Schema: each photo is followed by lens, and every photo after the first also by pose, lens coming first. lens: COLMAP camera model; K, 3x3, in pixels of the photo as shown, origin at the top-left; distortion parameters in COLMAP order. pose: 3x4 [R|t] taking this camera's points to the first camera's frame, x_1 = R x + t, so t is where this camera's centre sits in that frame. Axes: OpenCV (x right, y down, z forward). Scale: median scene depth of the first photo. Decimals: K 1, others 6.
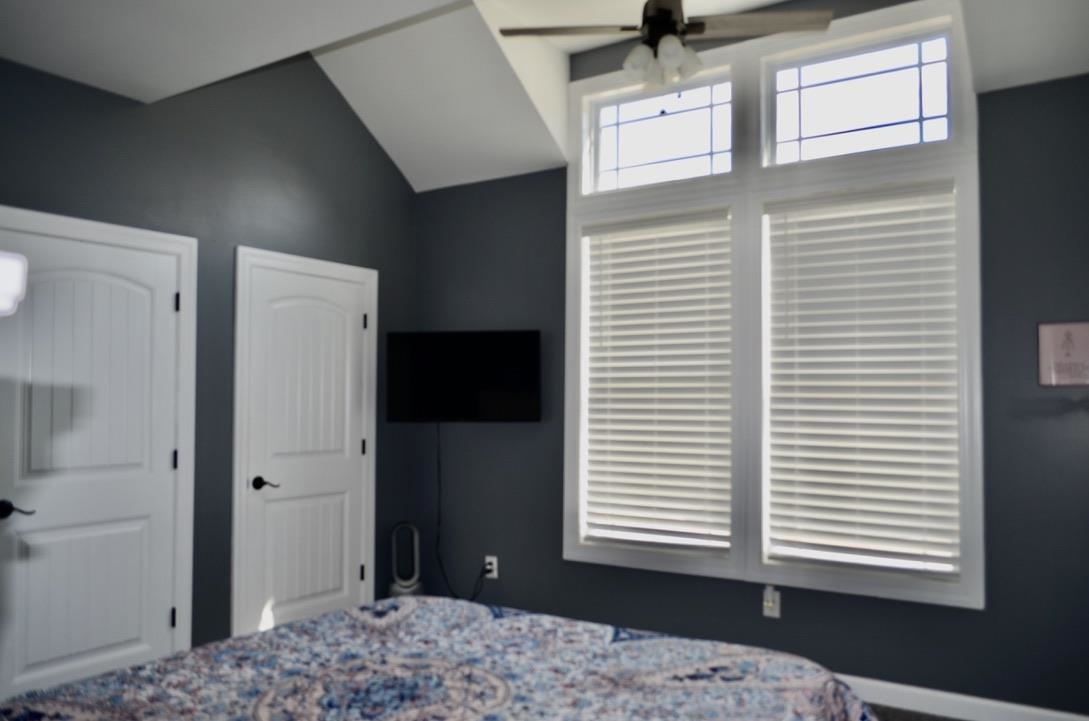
lens RADIAL K [[860.3, 0, 543.5], [0, 860.3, 367.6], [0, 0, 1]] dist [-0.002100, 0.001064]
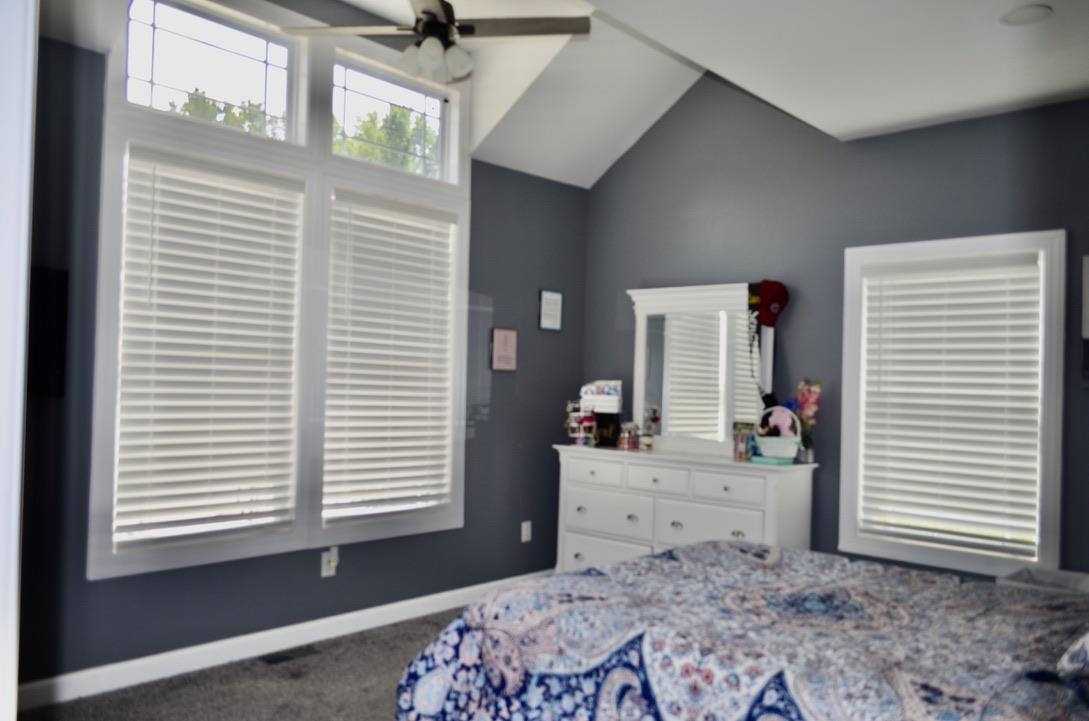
lens RADIAL K [[860.3, 0, 543.5], [0, 860.3, 367.6], [0, 0, 1]] dist [-0.002100, 0.001064]
pose [[0.155760, 0.019320, 0.987606, -0.769888], [-0.068081, 0.997641, -0.008779, 0.020519], [-0.985446, -0.065870, 0.156708, 0.589117]]
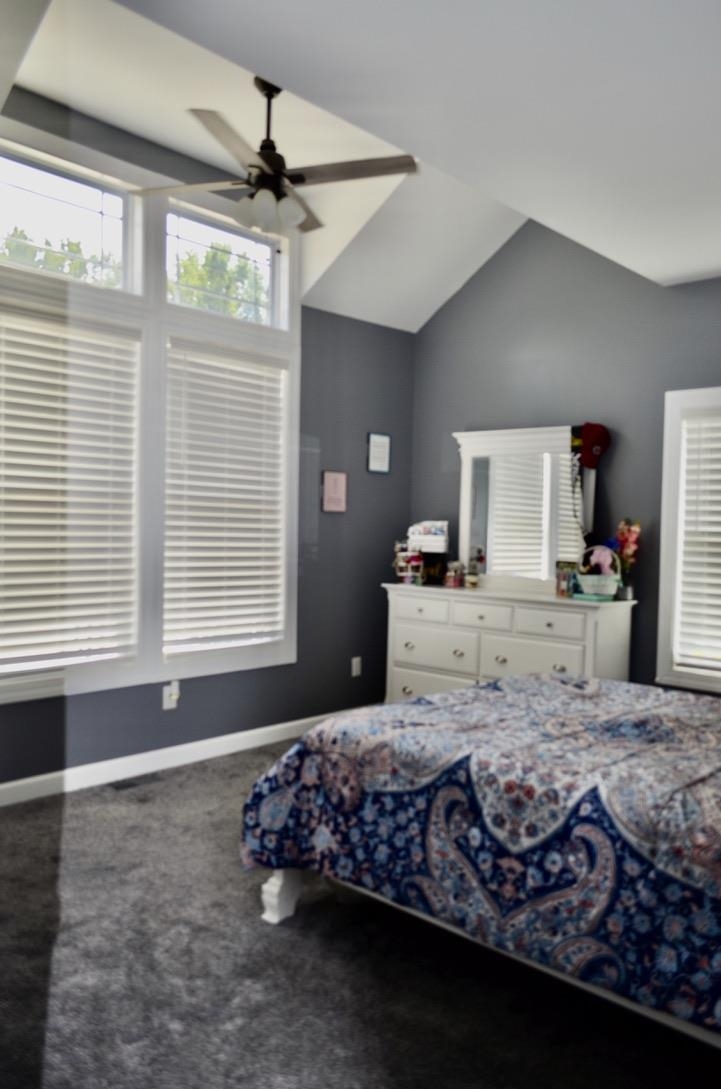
lens RADIAL K [[860.3, 0, 366.2], [0, 860.3, 547.8], [0, 0, 1]] dist [-0.002100, 0.001064]
pose [[0.157397, -0.028115, 0.987135, -0.816234], [-0.063619, 0.997230, 0.038546, 0.018225], [-0.985484, -0.068867, 0.155172, 0.589771]]
